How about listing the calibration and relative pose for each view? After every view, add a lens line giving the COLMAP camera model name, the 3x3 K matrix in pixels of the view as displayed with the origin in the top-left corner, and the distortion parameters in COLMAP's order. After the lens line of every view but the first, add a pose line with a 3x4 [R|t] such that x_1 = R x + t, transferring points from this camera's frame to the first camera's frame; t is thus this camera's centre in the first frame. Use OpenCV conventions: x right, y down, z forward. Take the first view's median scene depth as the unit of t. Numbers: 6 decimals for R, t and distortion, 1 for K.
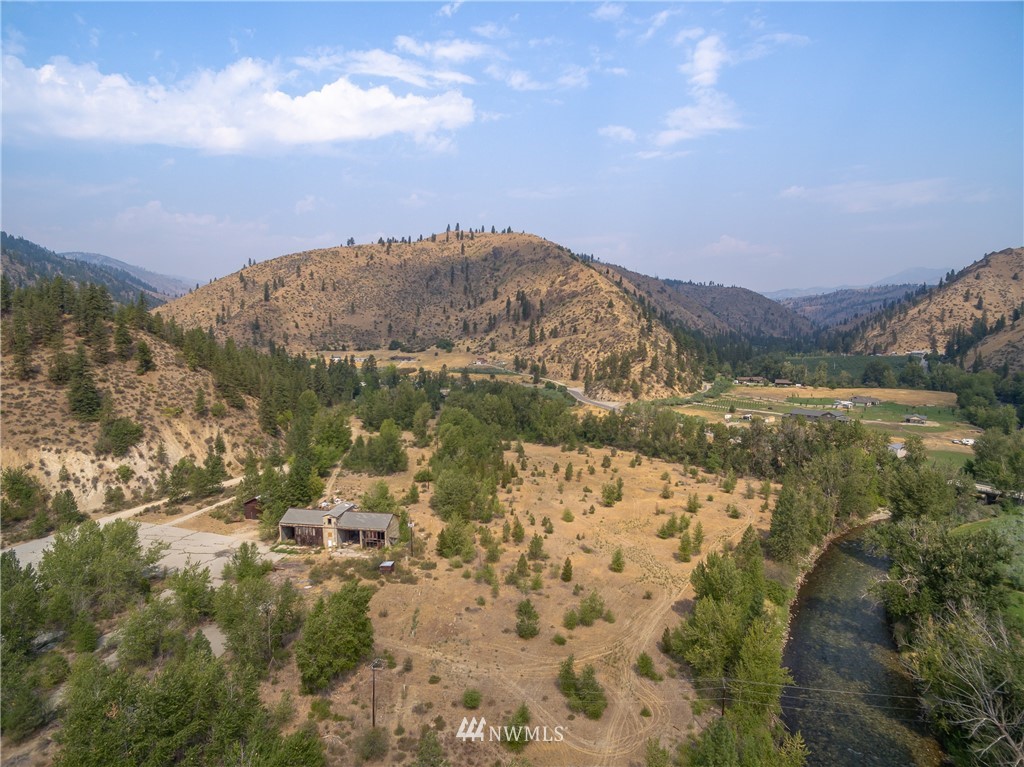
lens RADIAL K [[602.3, 0, 509.1], [0, 602.3, 381.1], [0, 0, 1]] dist [-0.114545, 0.083002]
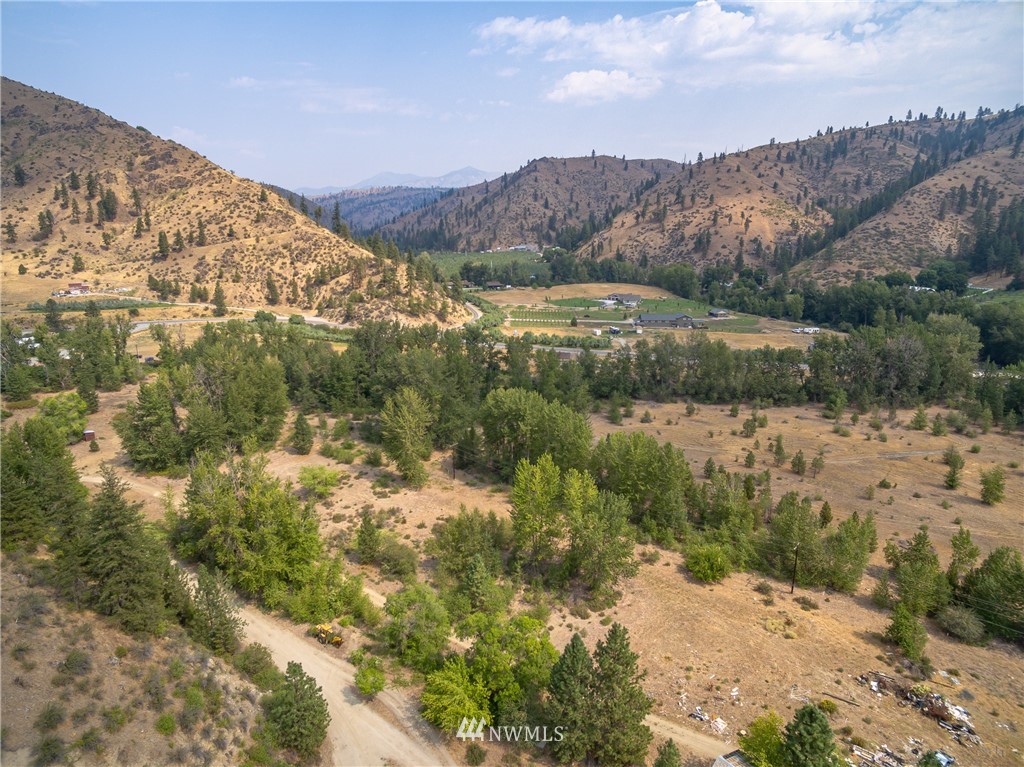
lens RADIAL K [[602.3, 0, 506.6], [0, 602.3, 381.4], [0, 0, 1]] dist [-0.114545, 0.083002]
pose [[0.684703, -0.185120, 0.704920, -0.150248], [0.069882, 0.979424, 0.189330, -0.018623], [-0.725465, -0.080373, 0.683551, 0.231847]]
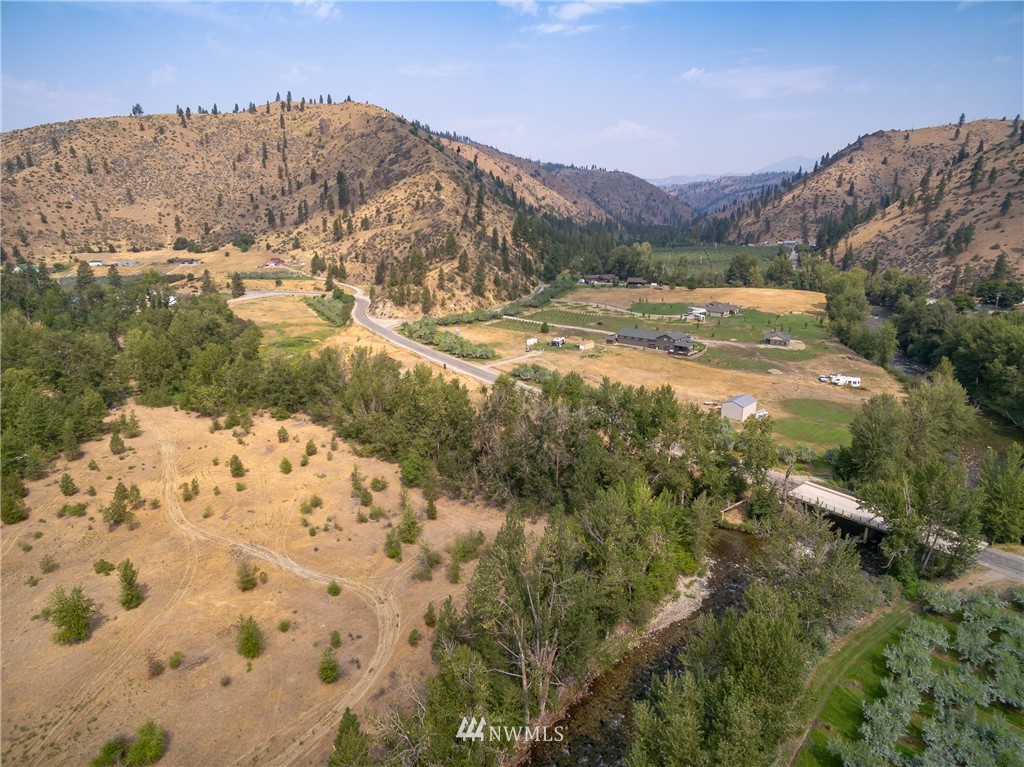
lens RADIAL K [[602.3, 0, 513.0], [0, 602.3, 381.2], [0, 0, 1]] dist [-0.114545, 0.083002]
pose [[0.983892, -0.052623, 0.170846, 0.100952], [0.021120, 0.983217, 0.181213, -0.011206], [-0.177514, -0.174686, 0.968490, 0.136223]]
